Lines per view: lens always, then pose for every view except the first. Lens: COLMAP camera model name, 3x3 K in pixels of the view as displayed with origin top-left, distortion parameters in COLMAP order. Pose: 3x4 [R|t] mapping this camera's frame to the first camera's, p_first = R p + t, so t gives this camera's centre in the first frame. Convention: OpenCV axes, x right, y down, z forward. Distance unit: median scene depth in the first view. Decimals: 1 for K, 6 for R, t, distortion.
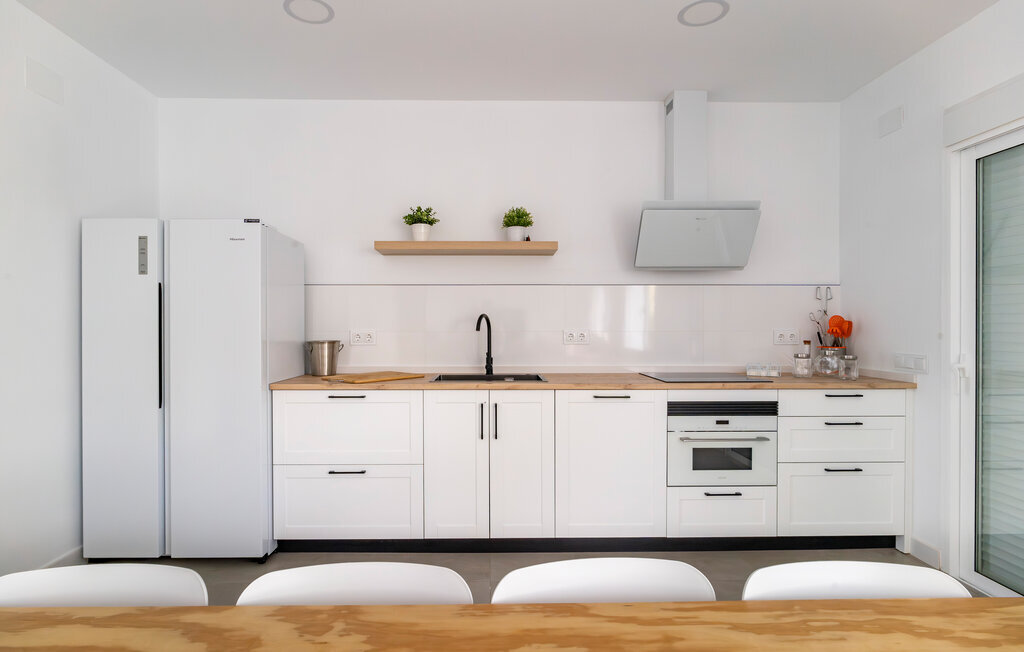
lens RADIAL K [[531.0, 0, 516.0], [0, 531.0, 326.0], [0, 0, 1]] dist [0.003116, -0.004952]
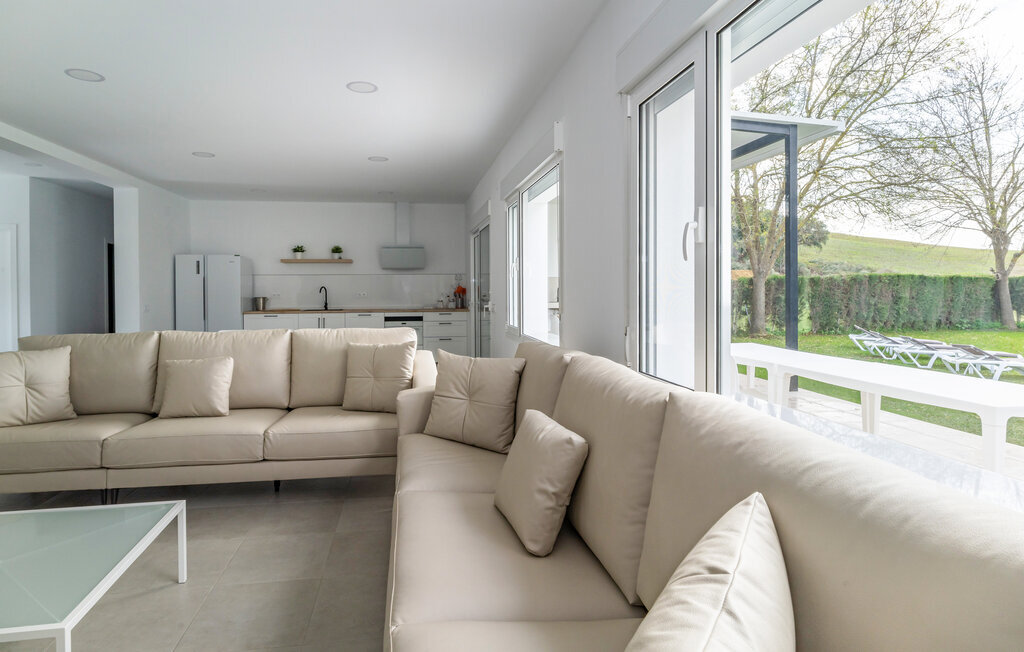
lens RADIAL K [[531.0, 0, 477.8], [0, 531.0, 285.6], [0, 0, 1]] dist [0.003116, -0.004952]
pose [[0.995983, -0.005447, 0.089381, 0.464842], [0.006148, 0.999952, -0.007570, -0.002132], [-0.089336, 0.008089, 0.995969, -1.686574]]
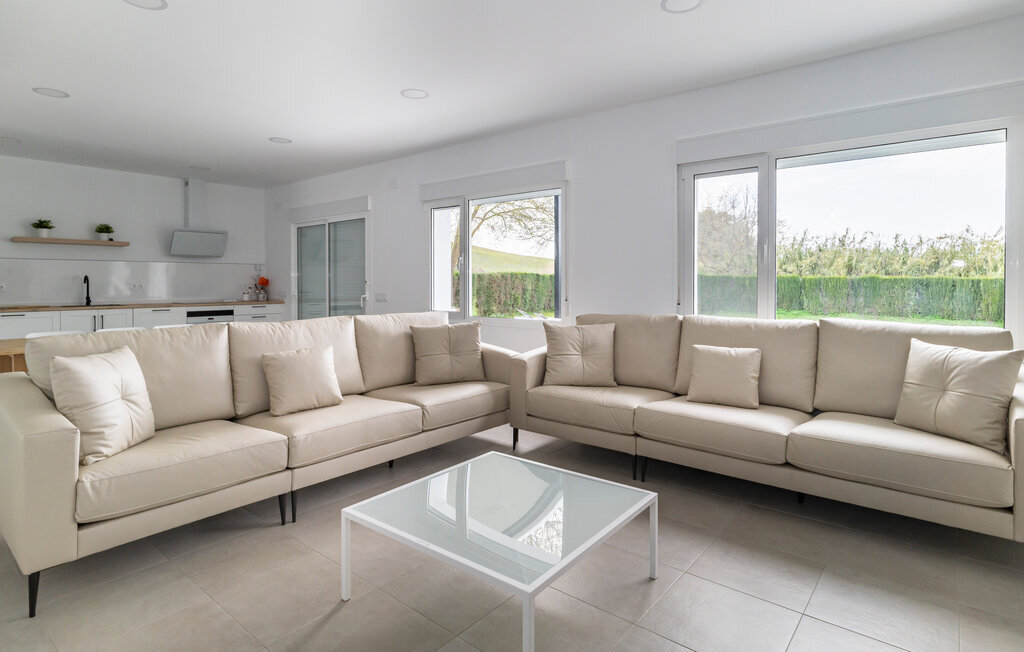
lens RADIAL K [[531.0, 0, 499.6], [0, 531.0, 285.8], [0, 0, 1]] dist [0.003116, -0.004952]
pose [[0.685482, -0.005729, 0.728067, -0.449773], [0.002864, 0.999983, 0.005172, 0.011130], [-0.728084, -0.001460, 0.685486, -1.529831]]
